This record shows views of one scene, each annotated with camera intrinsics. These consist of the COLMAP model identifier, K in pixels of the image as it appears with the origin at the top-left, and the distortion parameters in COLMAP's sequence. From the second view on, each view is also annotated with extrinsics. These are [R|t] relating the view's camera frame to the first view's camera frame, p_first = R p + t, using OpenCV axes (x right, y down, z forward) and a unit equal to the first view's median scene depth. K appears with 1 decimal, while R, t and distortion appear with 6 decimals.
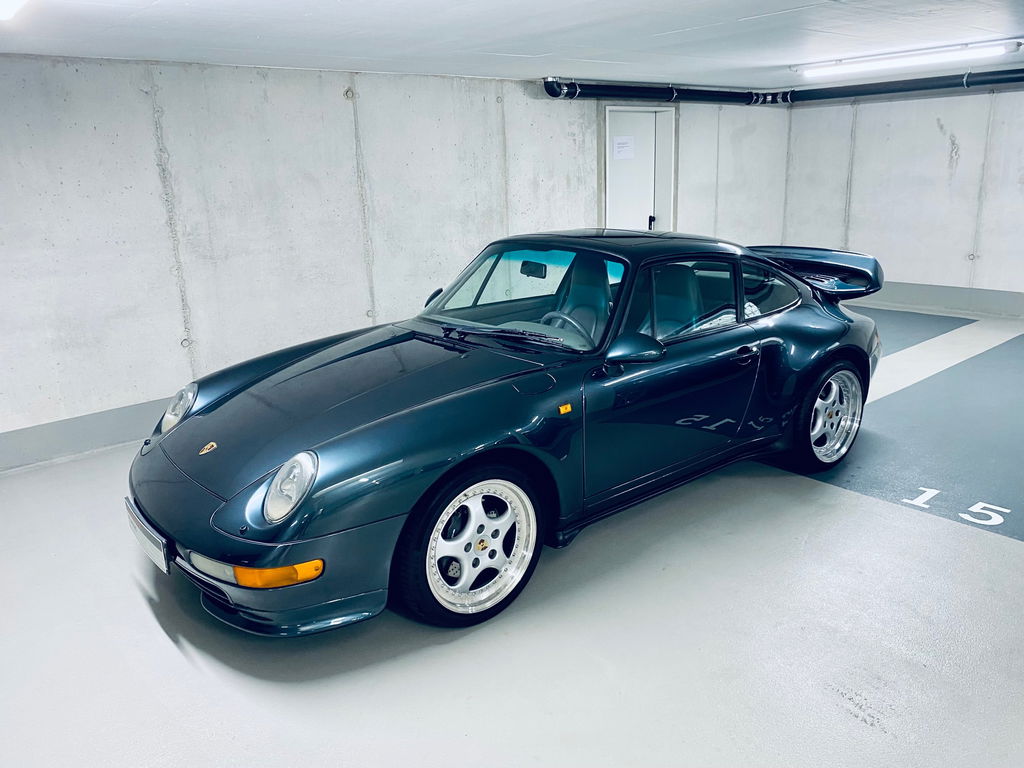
lens RADIAL K [[785.5, 0, 512.6], [0, 785.5, 390.2], [0, 0, 1]] dist [0.016611, -0.025114]
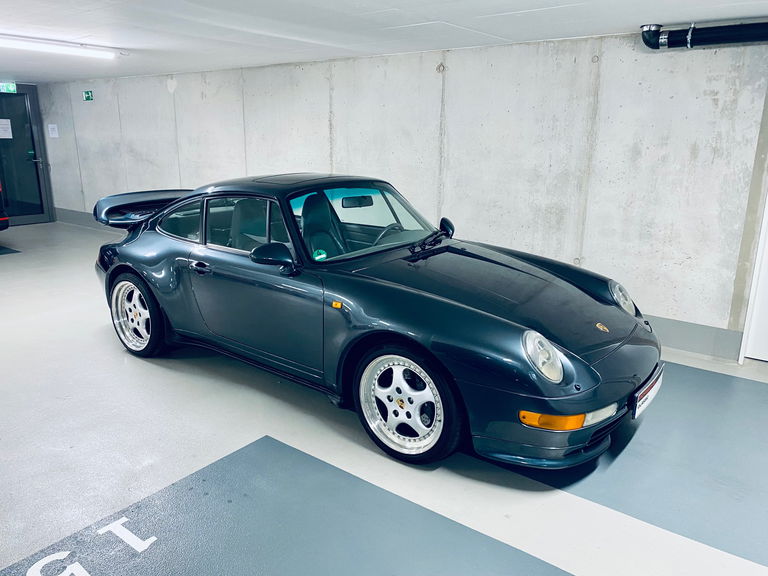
lens RADIAL K [[589.2, 0, 380.9], [0, 589.2, 293.5], [0, 0, 1]] dist [0.016611, -0.025114]
pose [[0.217136, 0.286073, -0.933281, 0.663758], [-0.288885, 0.932097, 0.218498, -0.188771], [0.932415, 0.222167, 0.285034, 0.623984]]
